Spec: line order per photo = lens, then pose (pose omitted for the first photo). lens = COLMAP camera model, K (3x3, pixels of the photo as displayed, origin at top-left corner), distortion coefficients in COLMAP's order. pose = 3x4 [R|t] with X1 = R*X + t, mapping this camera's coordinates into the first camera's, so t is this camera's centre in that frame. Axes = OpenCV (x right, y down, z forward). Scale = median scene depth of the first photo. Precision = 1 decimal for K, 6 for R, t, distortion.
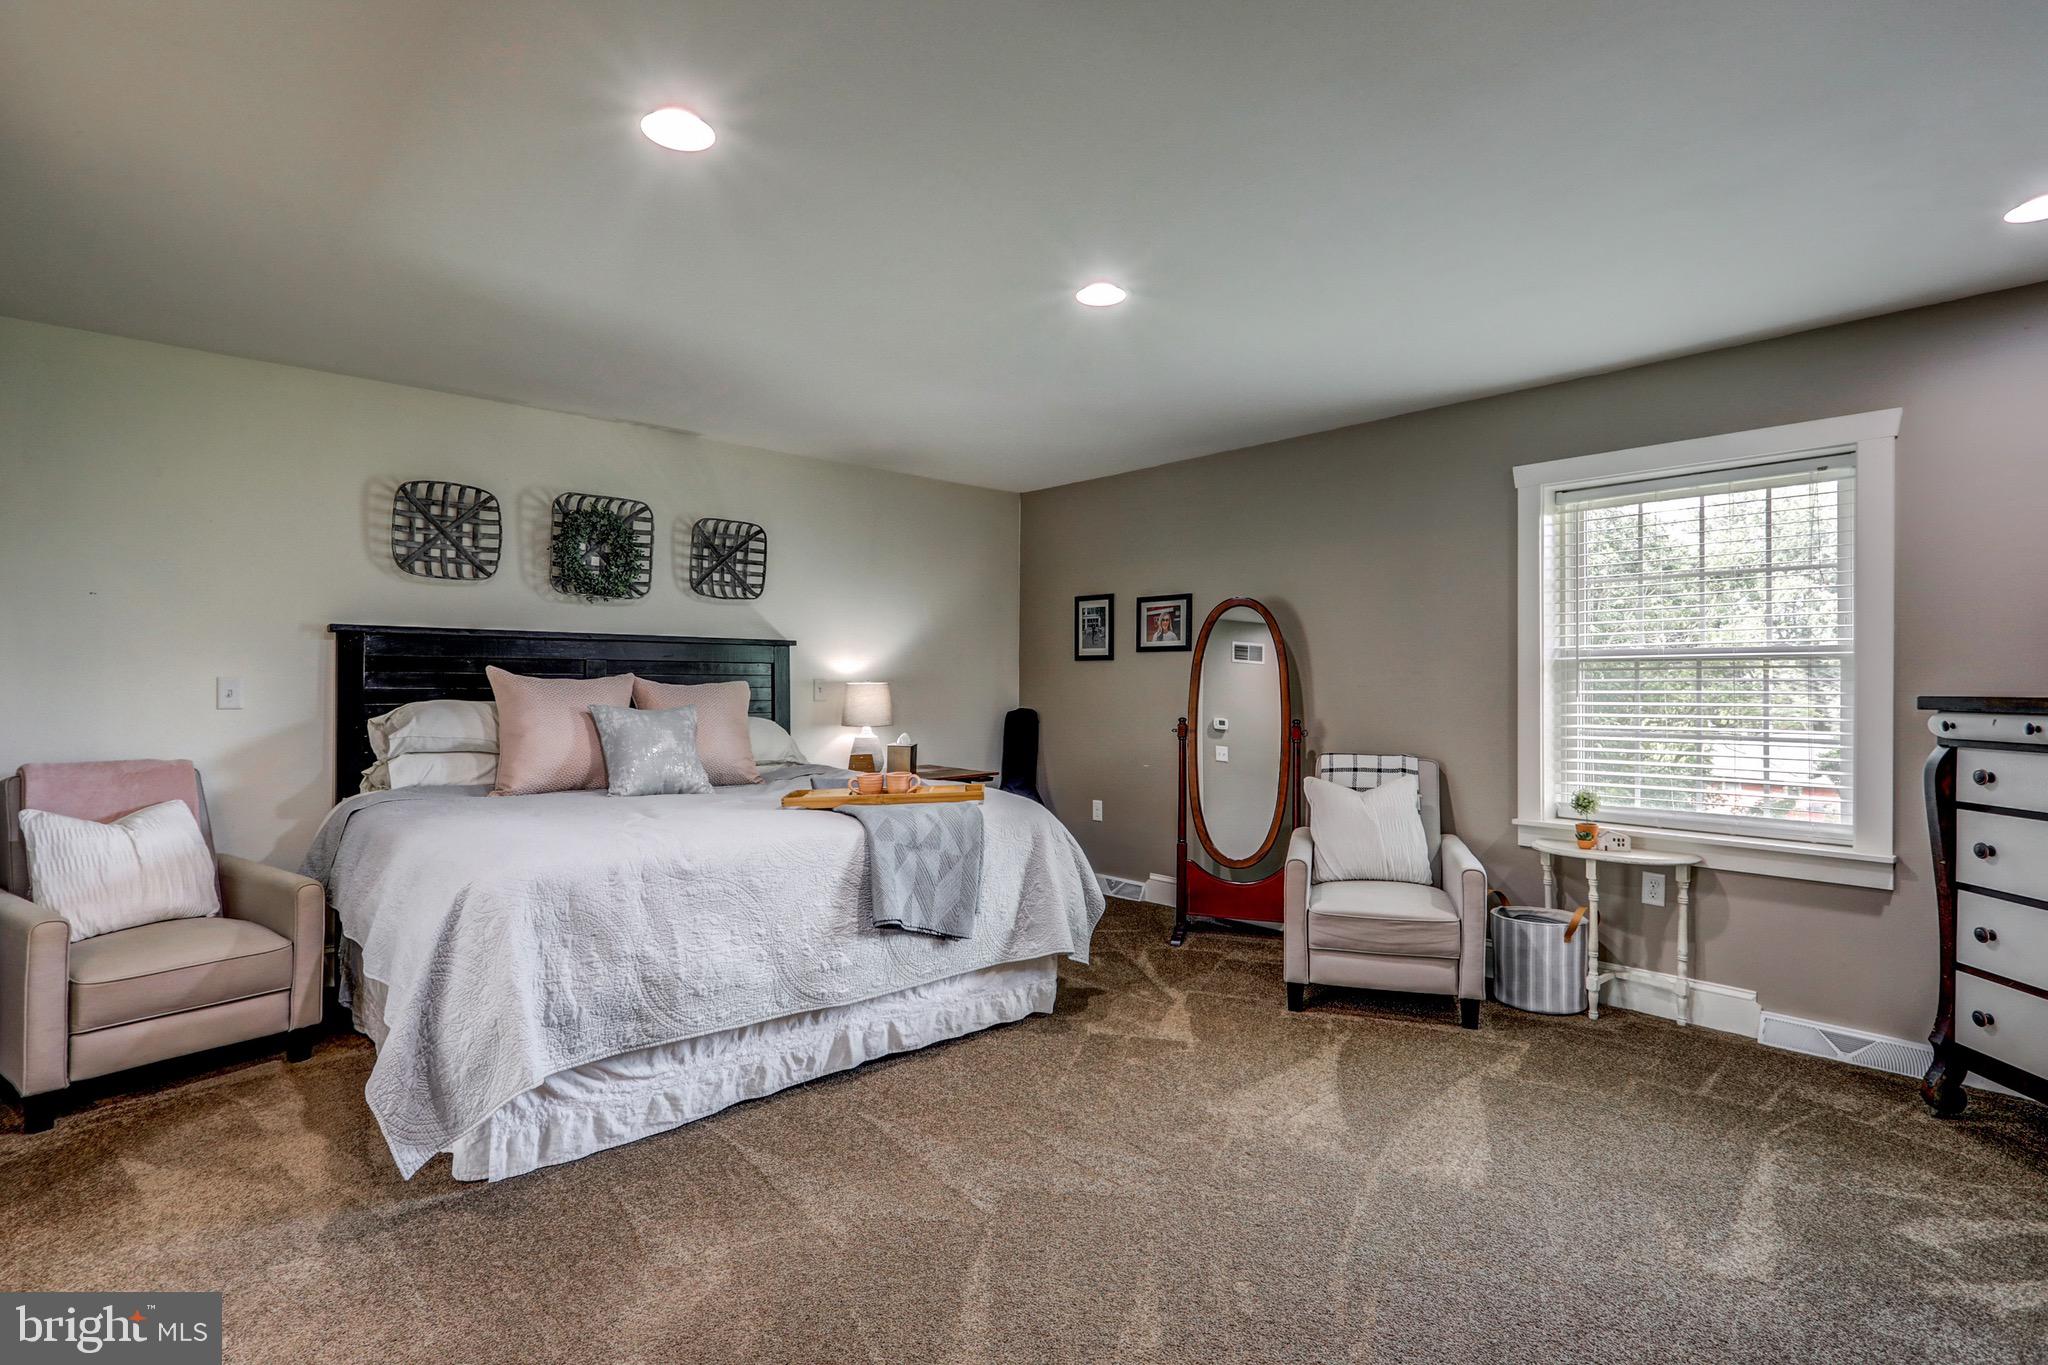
lens RADIAL K [[974.0, 0, 1024.0], [0, 974.0, 682.5], [0, 0, 1]] dist [0.000434, 0.000062]
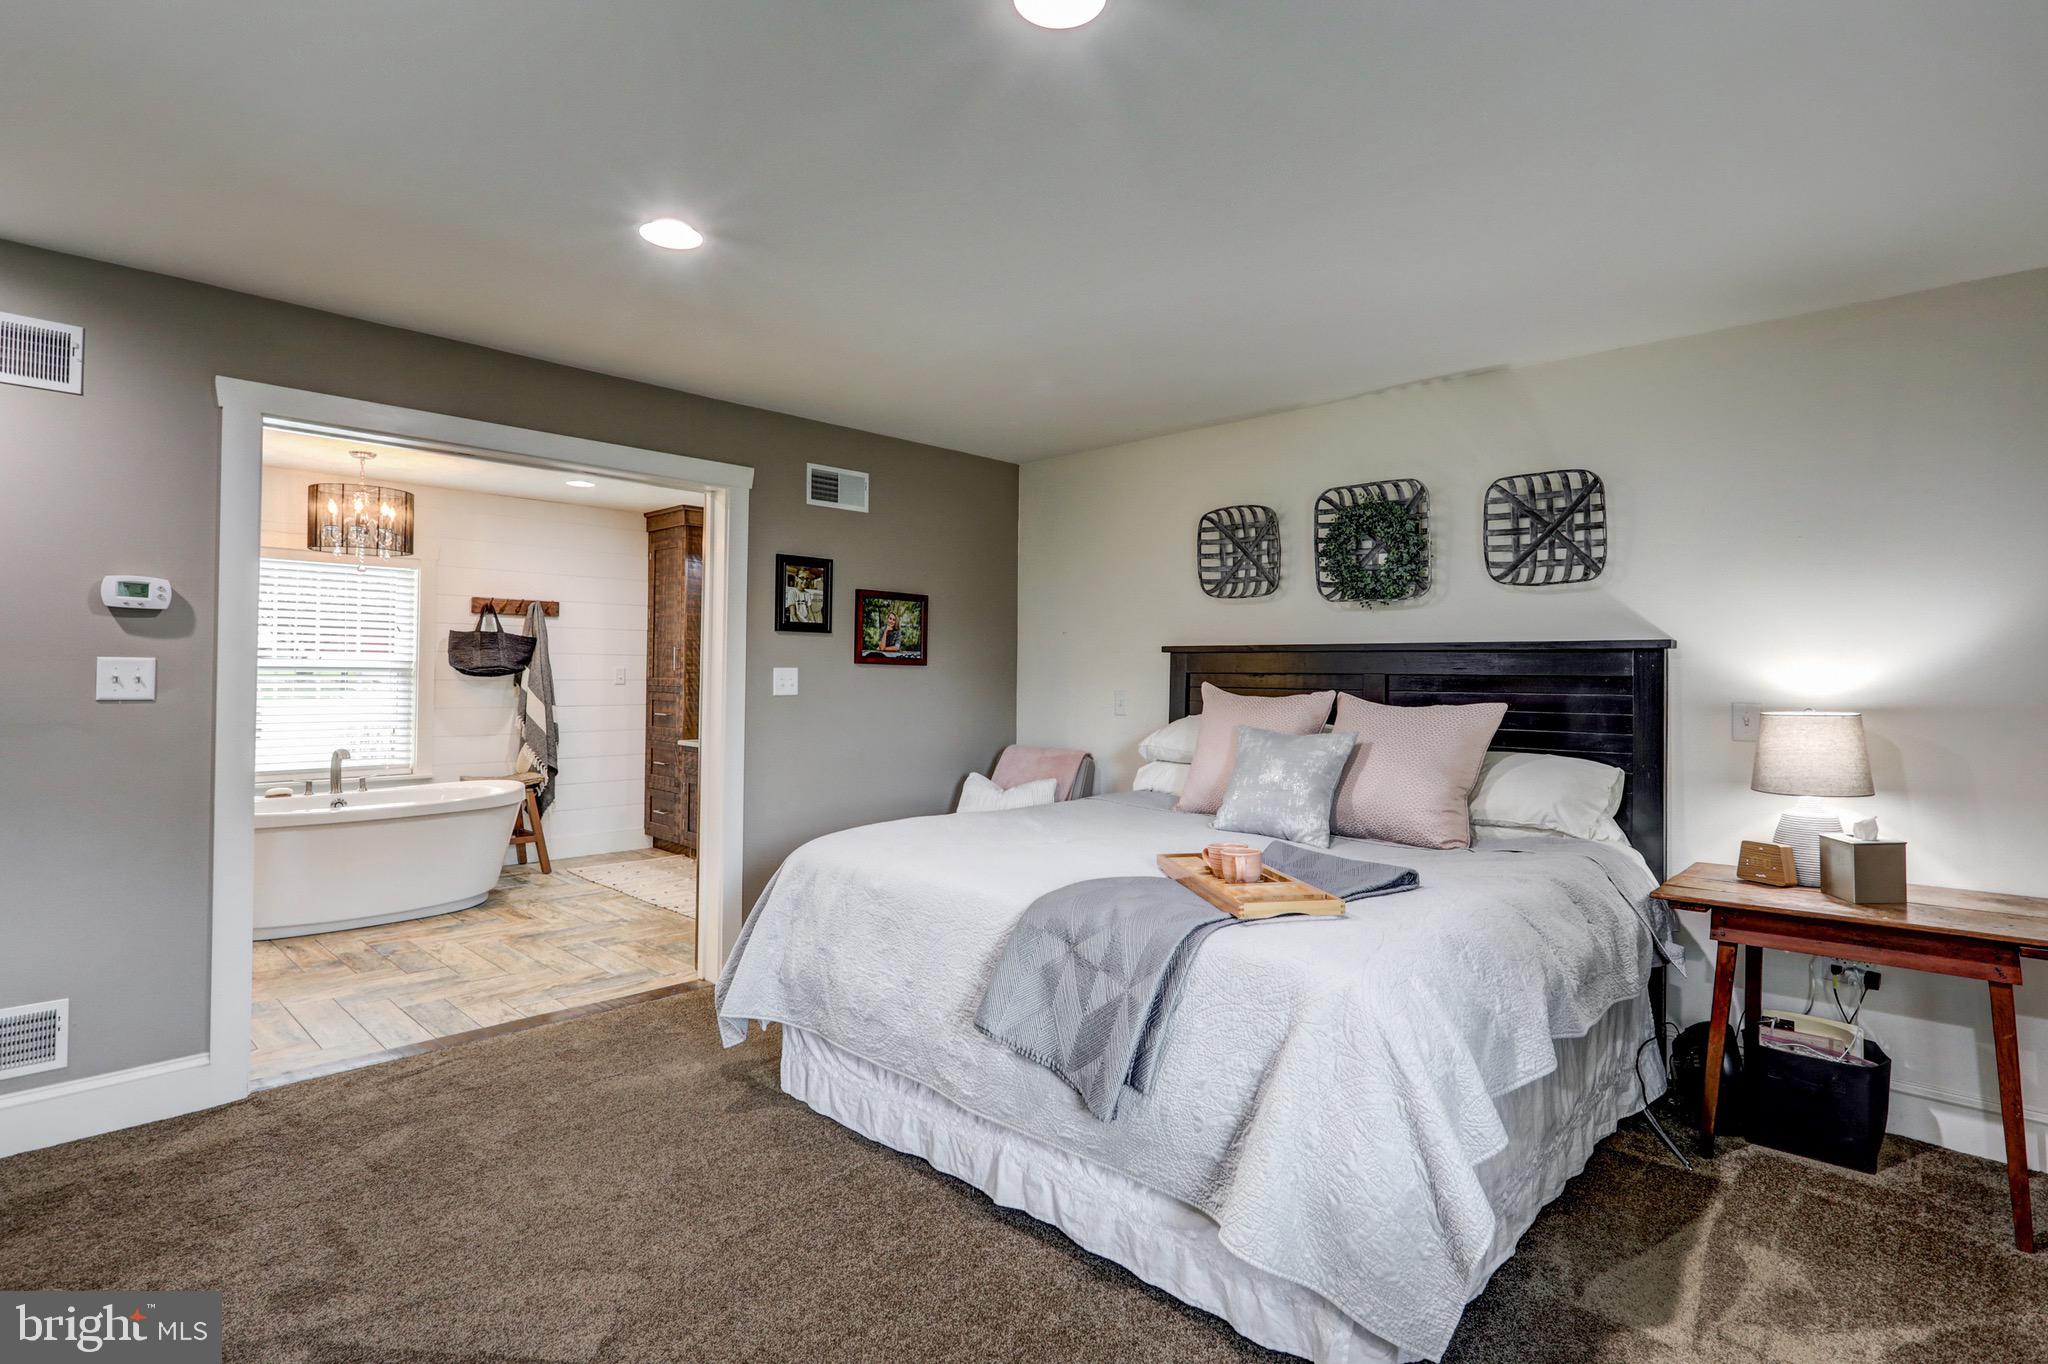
lens RADIAL K [[1006.4, 0, 1031.2], [0, 1006.4, 657.6], [0, 0, 1]] dist [0.000865, 0.000177]
pose [[0.078616, -0.023839, -0.996620, 0.414350], [-0.014786, 0.999576, -0.025076, -0.011523], [0.996795, 0.016707, 0.078230, 0.628474]]
